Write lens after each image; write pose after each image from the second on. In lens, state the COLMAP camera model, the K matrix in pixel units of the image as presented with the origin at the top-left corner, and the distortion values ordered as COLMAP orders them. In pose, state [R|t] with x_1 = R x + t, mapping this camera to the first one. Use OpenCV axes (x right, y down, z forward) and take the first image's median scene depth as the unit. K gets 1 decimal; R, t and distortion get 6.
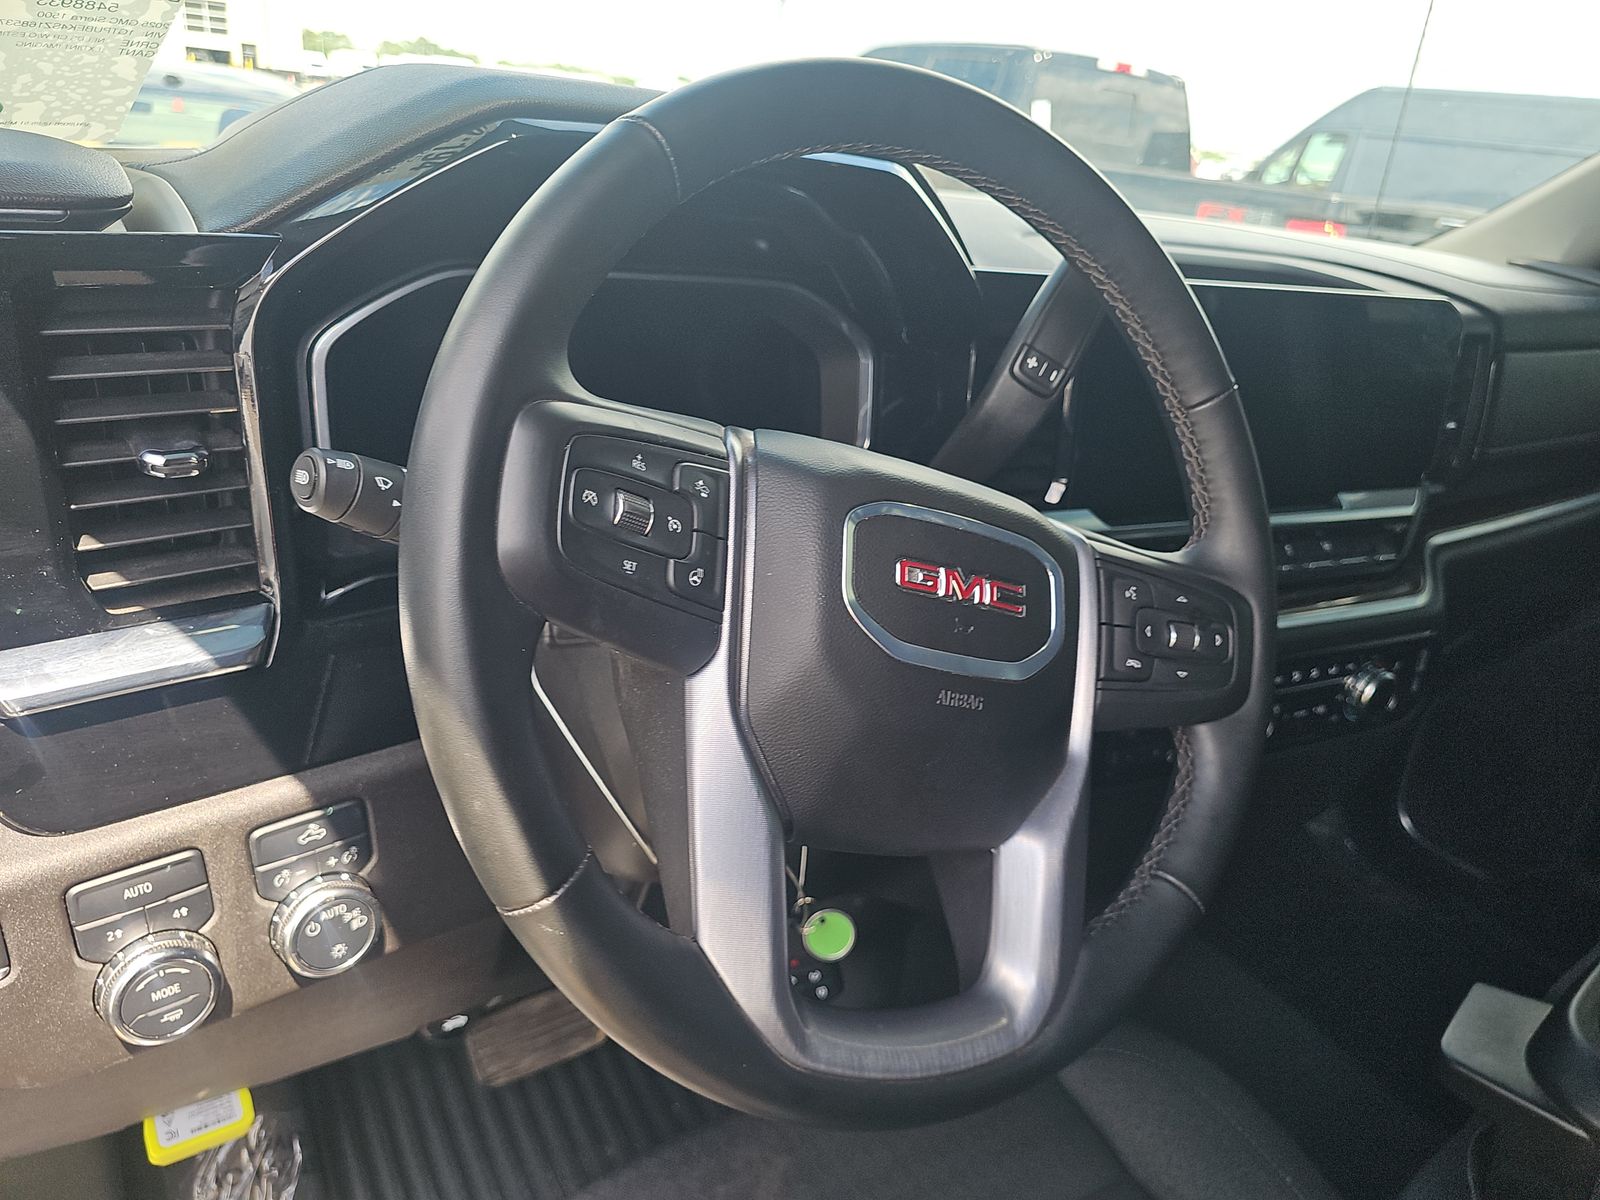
lens RADIAL K [[1077.8, 0, 800.0], [0, 1077.8, 600.0], [0, 0, 1]] dist [0.039409, -0.035761]
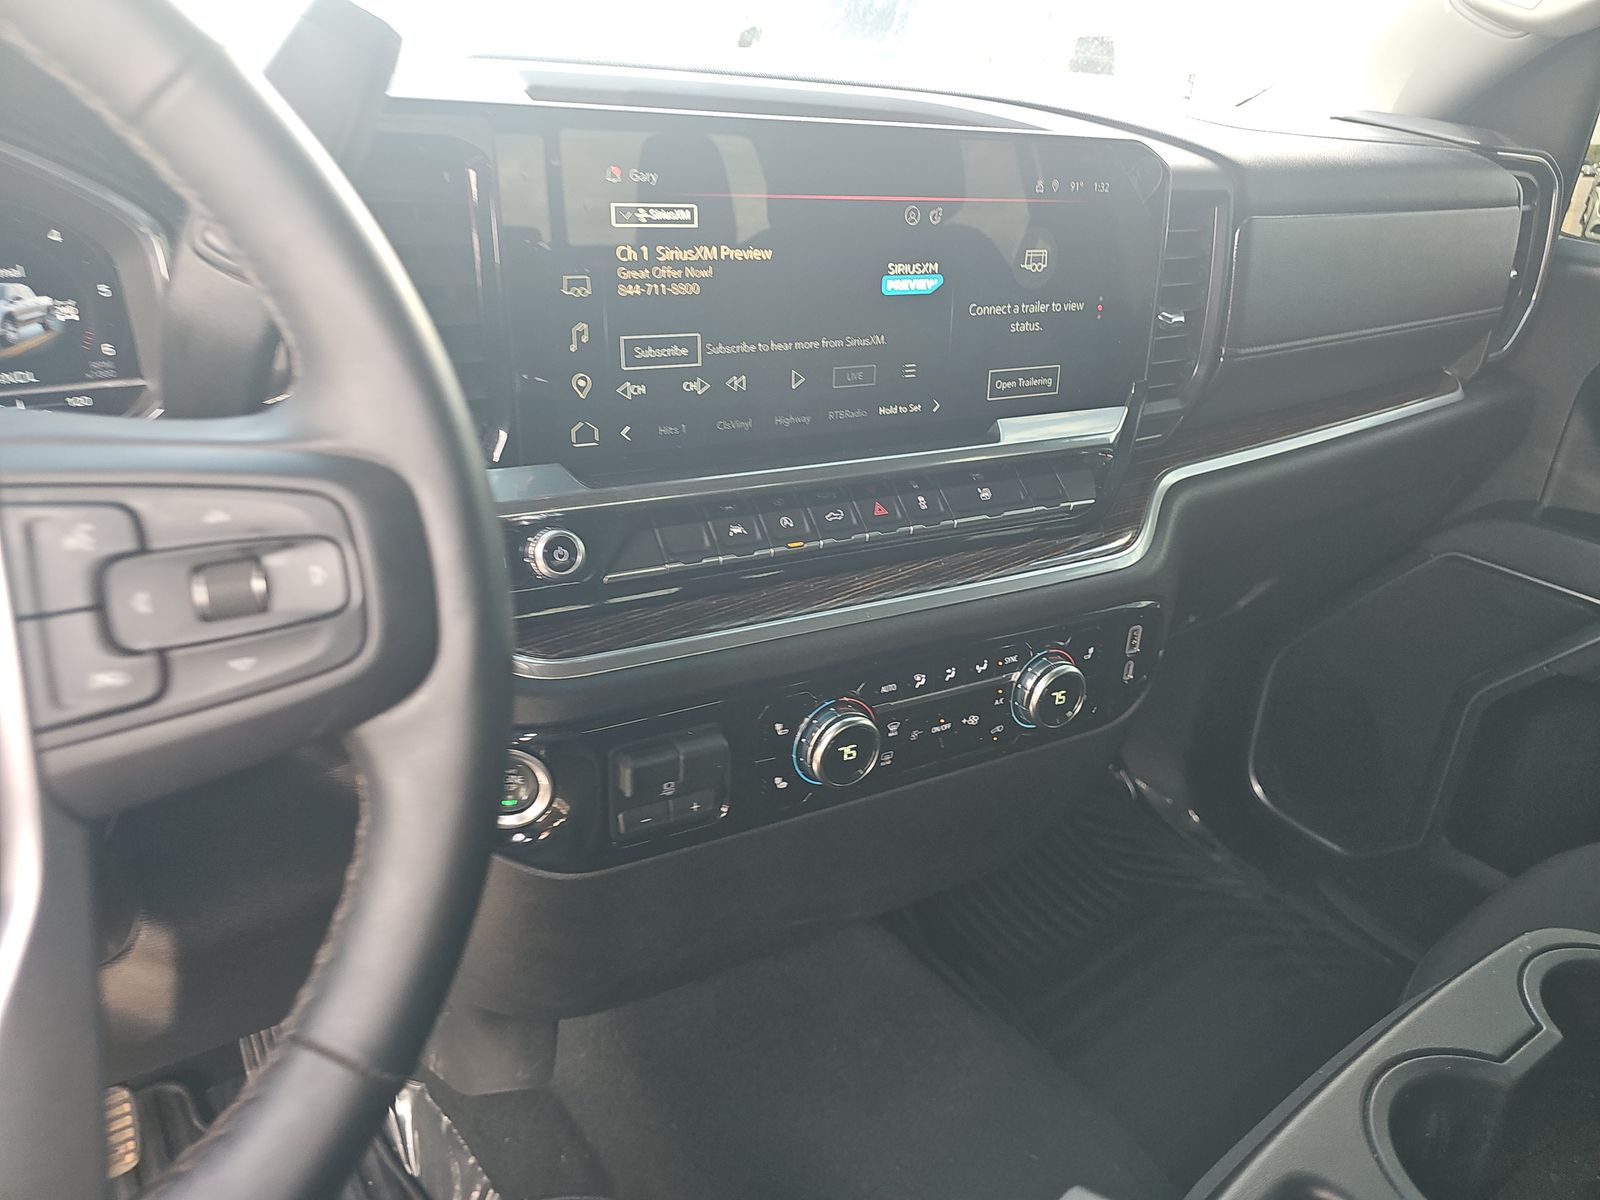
lens RADIAL K [[1063.2, 0, 800.0], [0, 1063.2, 600.0], [0, 0, 1]] dist [-0.042080, -0.002083]
pose [[0.997134, -0.067462, -0.034234, 0.379126], [0.069422, 0.995798, 0.059729, -0.029250], [0.030060, -0.061934, 0.997627, 0.276349]]
